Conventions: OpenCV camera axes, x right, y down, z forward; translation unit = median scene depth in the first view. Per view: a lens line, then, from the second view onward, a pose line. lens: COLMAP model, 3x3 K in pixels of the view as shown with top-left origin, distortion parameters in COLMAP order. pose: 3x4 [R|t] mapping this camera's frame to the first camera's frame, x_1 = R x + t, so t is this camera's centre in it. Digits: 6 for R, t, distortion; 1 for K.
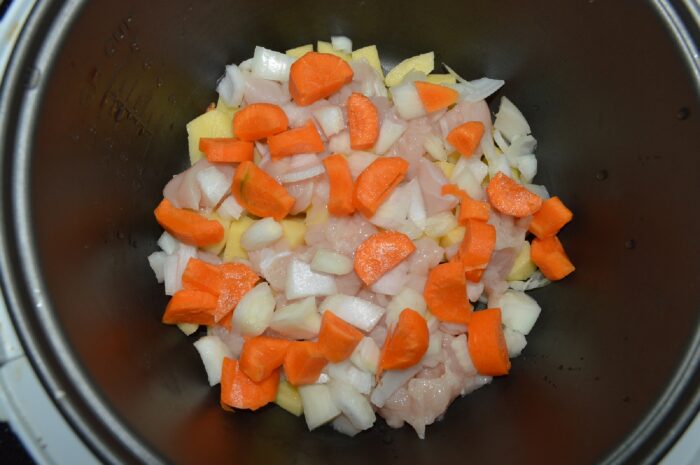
lens RADIAL K [[555.2, 0, 349.0], [0, 555.2, 234.5], [0, 0, 1]] dist [-0.005414, -0.000452]
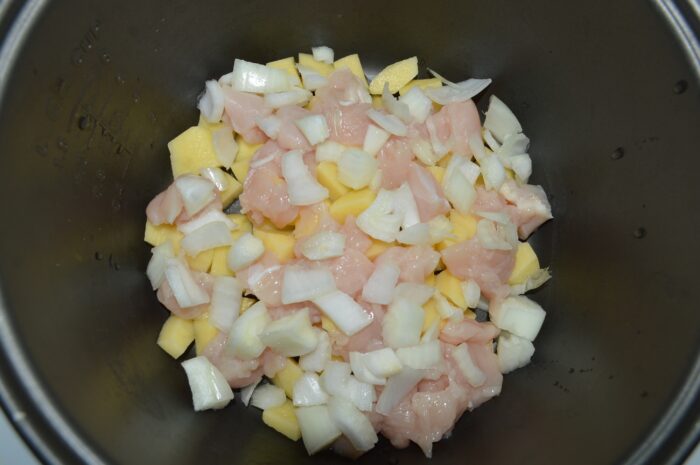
lens RADIAL K [[555.2, 0, 349.0], [0, 555.2, 234.5], [0, 0, 1]] dist [-0.005414, -0.000452]
pose [[0.998340, -0.057217, -0.006628, 0.022953], [0.056687, 0.996394, -0.063130, 0.043202], [0.010216, 0.062649, 0.997983, 0.042912]]
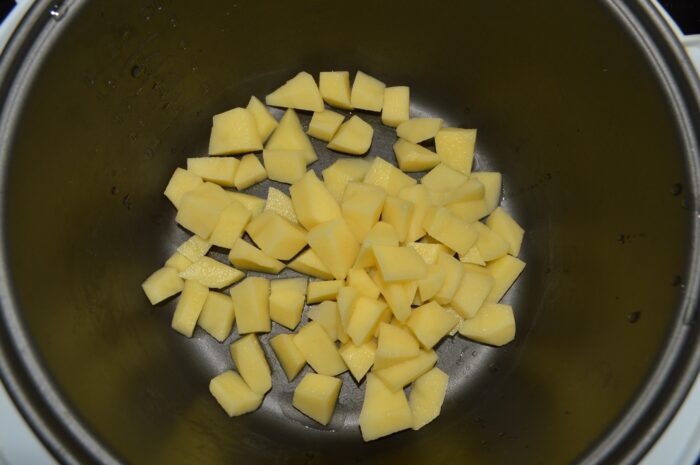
lens RADIAL K [[555.2, 0, 349.0], [0, 555.2, 234.5], [0, 0, 1]] dist [-0.005414, -0.000452]
pose [[0.963474, 0.241859, -0.114989, 0.138949], [-0.254534, 0.960504, -0.112445, 0.076234], [0.083251, 0.137607, 0.986982, 0.007005]]
